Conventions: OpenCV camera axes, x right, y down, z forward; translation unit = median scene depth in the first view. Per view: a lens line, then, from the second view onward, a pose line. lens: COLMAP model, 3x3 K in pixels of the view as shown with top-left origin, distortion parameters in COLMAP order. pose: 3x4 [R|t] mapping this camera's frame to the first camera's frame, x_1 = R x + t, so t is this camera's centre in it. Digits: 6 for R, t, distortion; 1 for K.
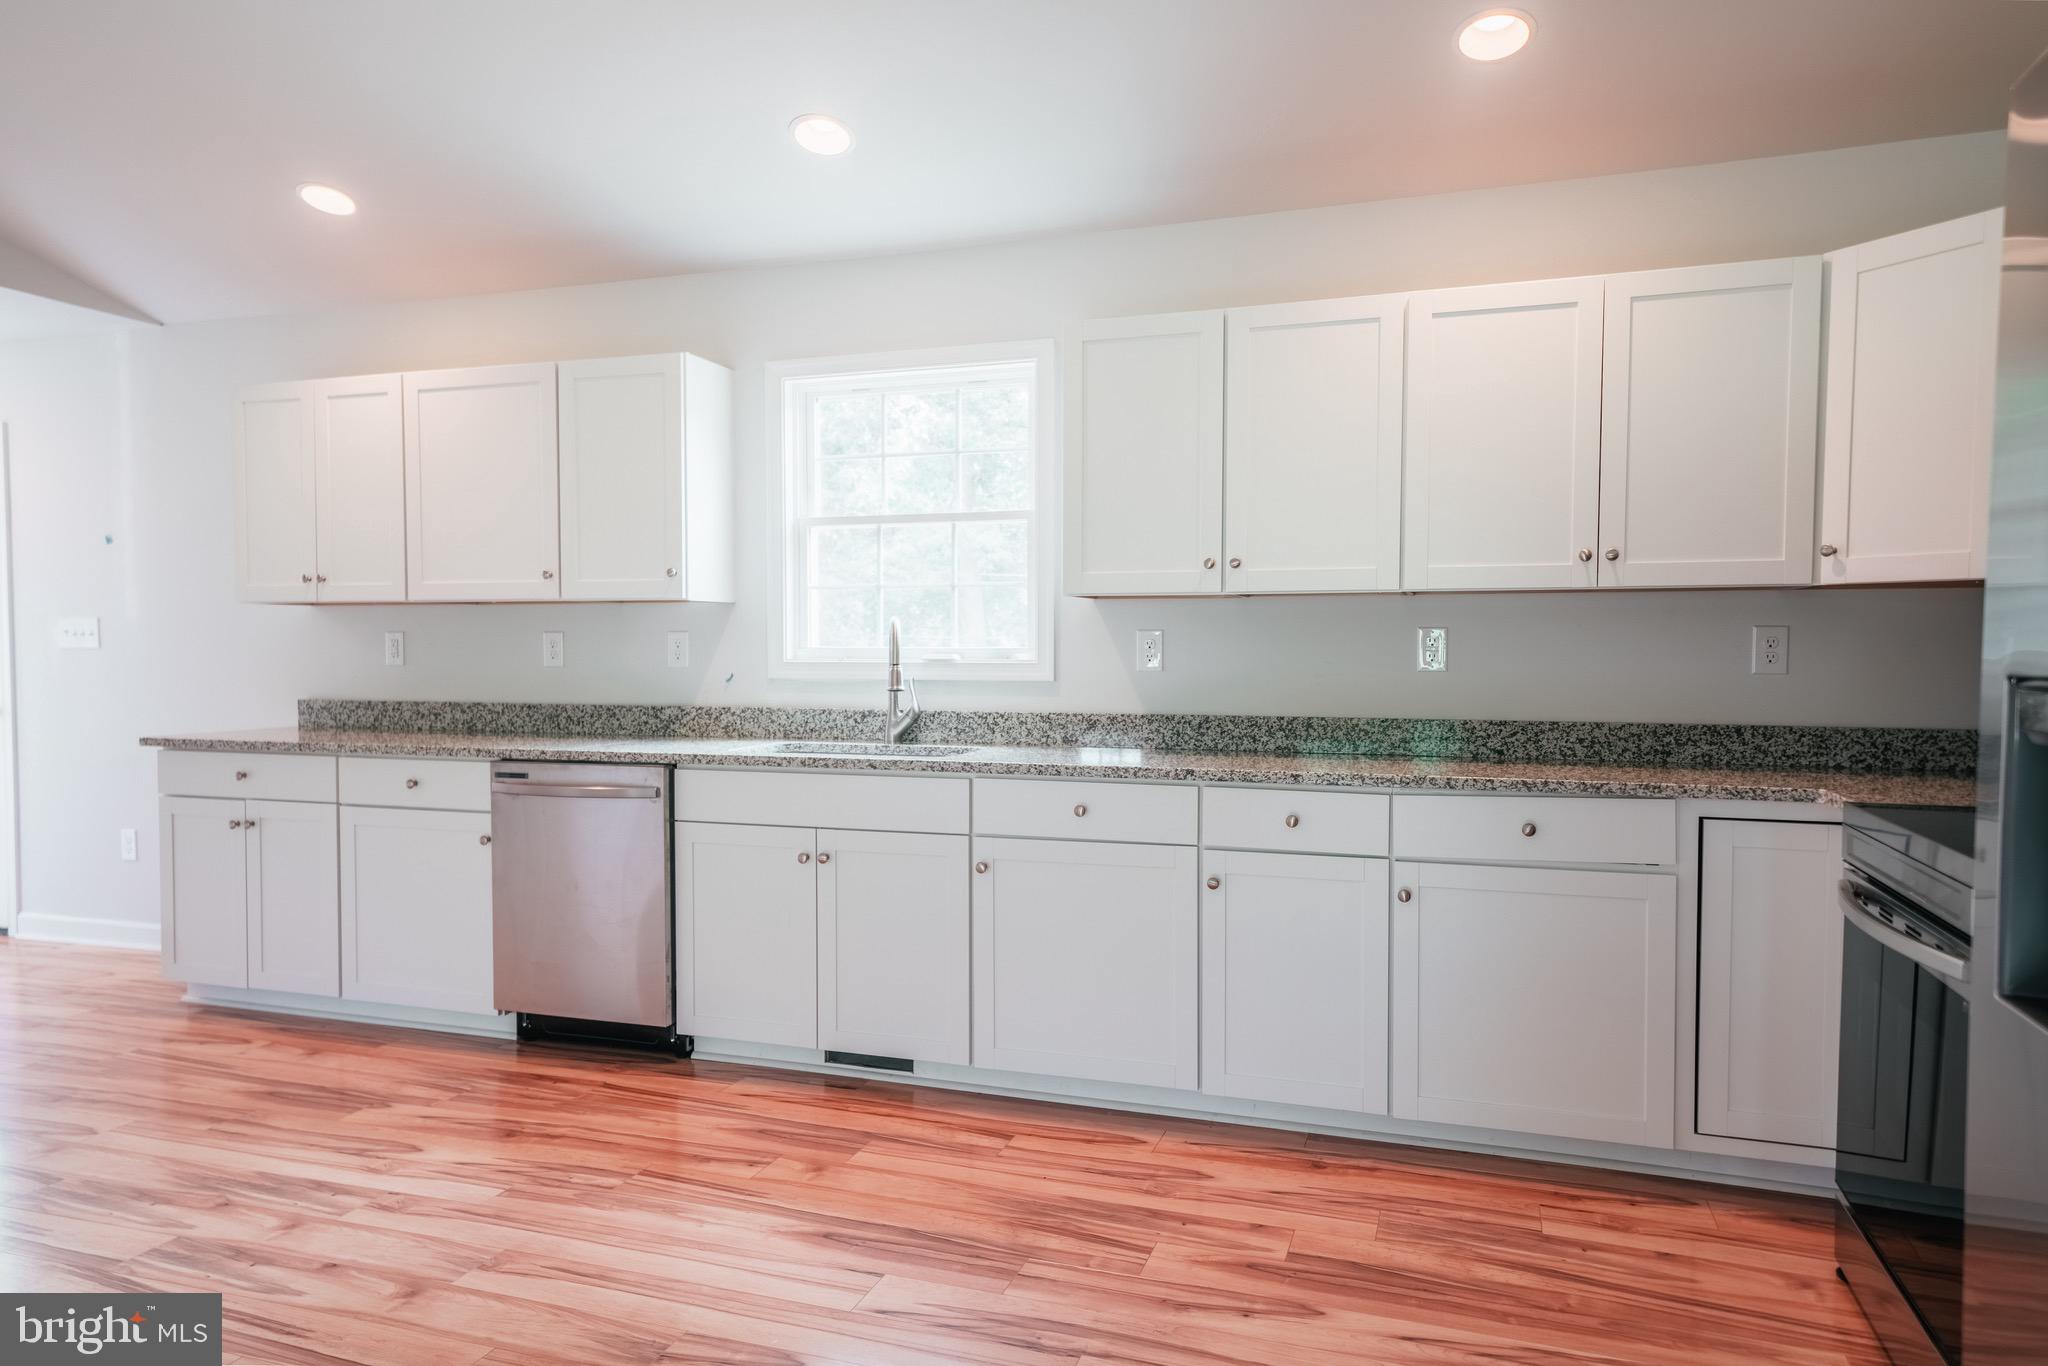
lens RADIAL K [[1347.0, 0, 992.6], [0, 1347.0, 696.8], [0, 0, 1]] dist [0.032797, 0.001332]
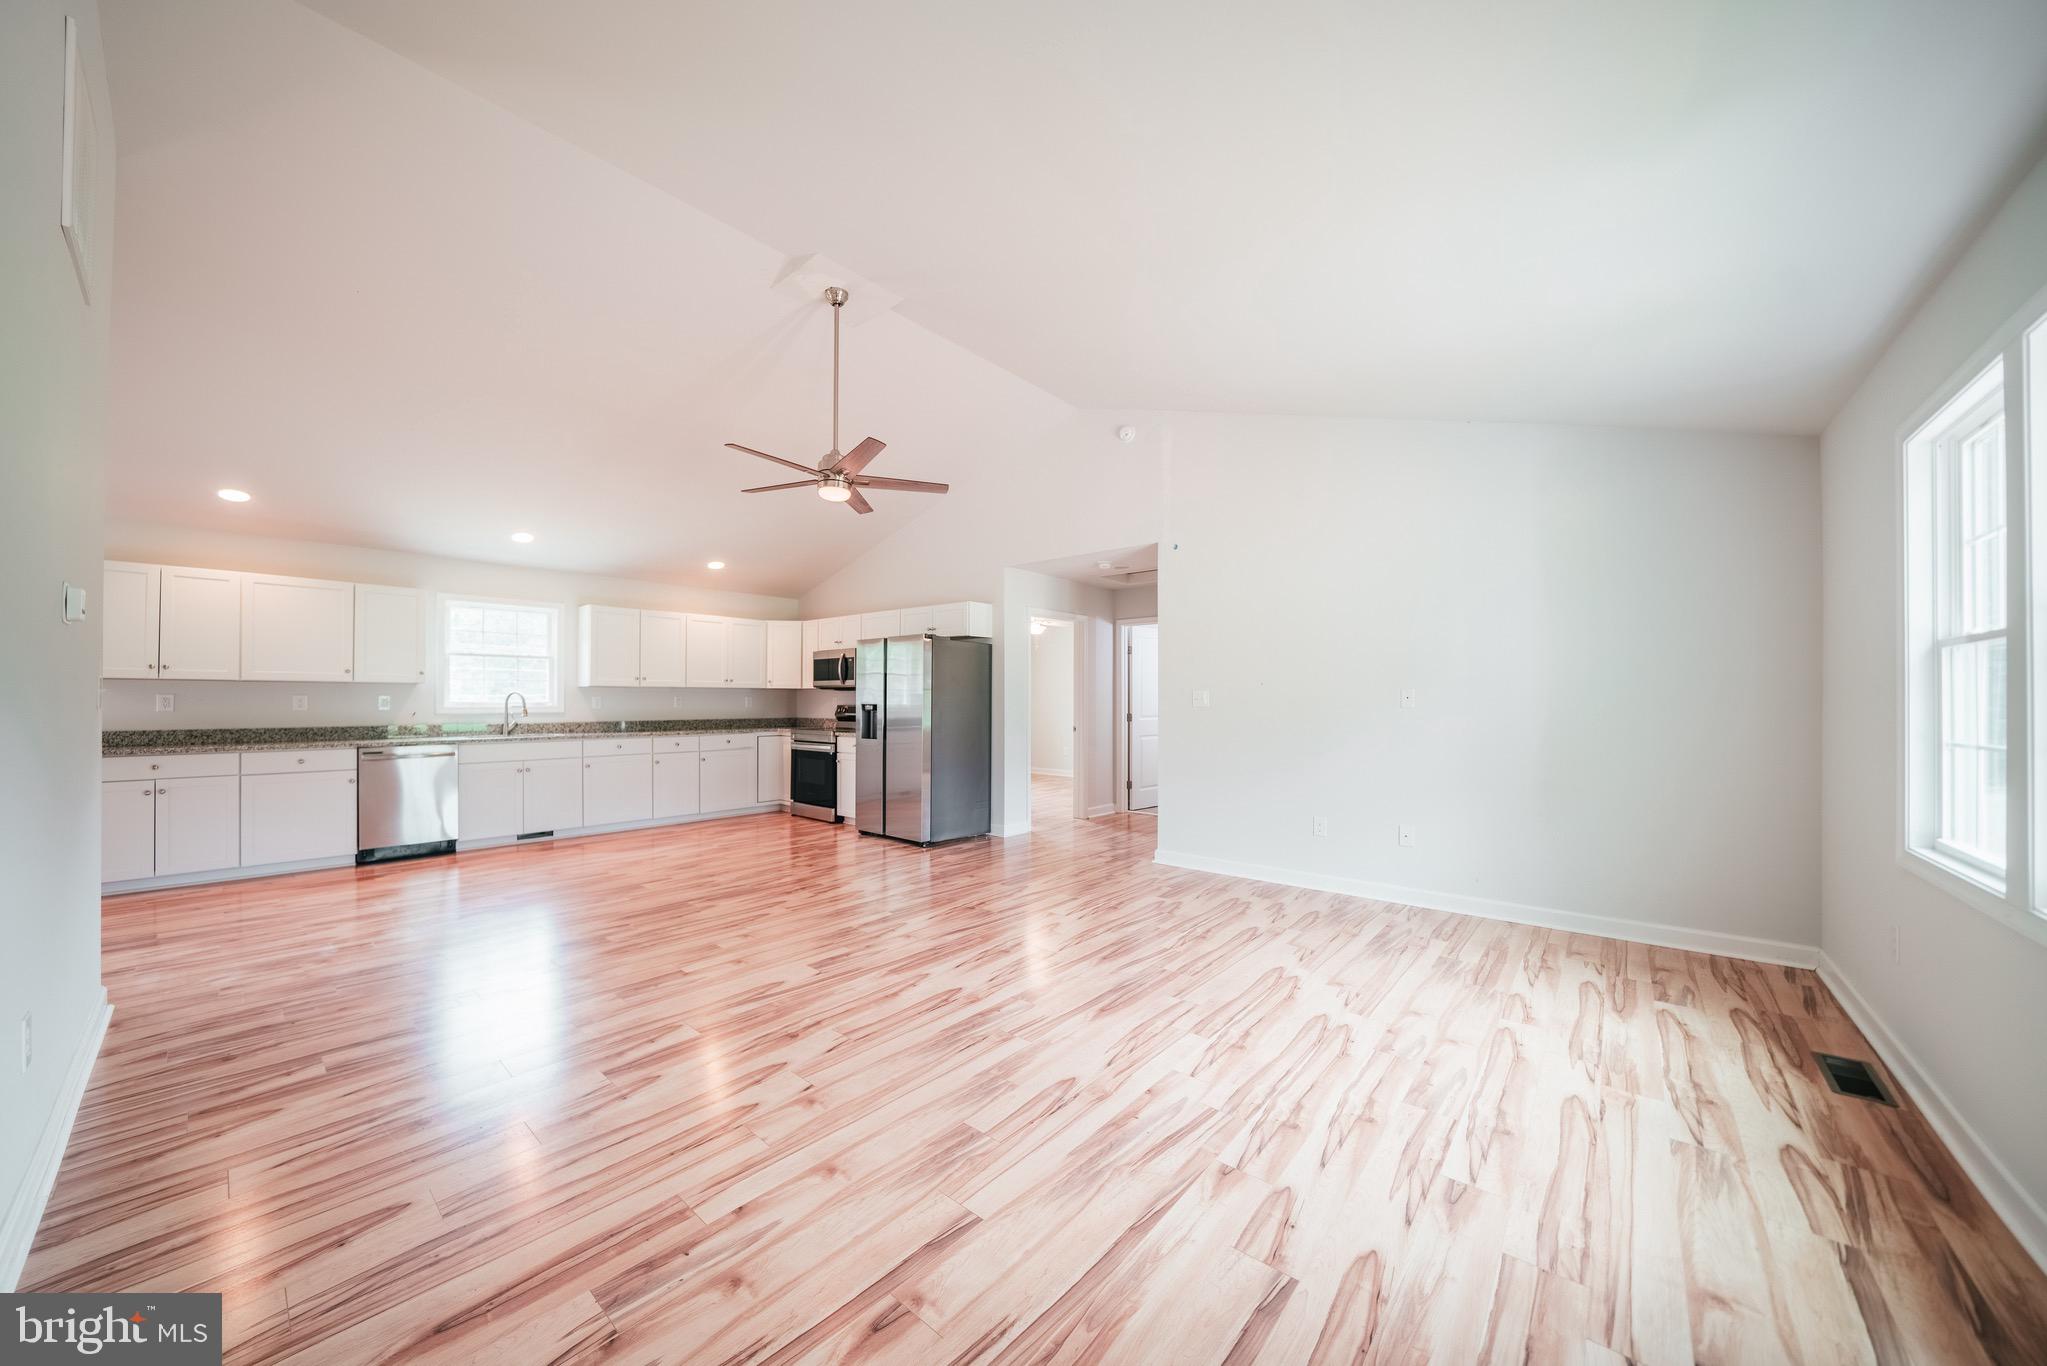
lens RADIAL K [[713.2, 0, 1008.8], [0, 713.2, 696.1], [0, 0, 1]] dist [-0.023053, 0.000873]
pose [[0.362431, 0.005227, 0.931996, -1.198445], [0.034701, 0.999215, -0.019098, 0.019491], [-0.931364, 0.039263, 0.361965, -0.596358]]
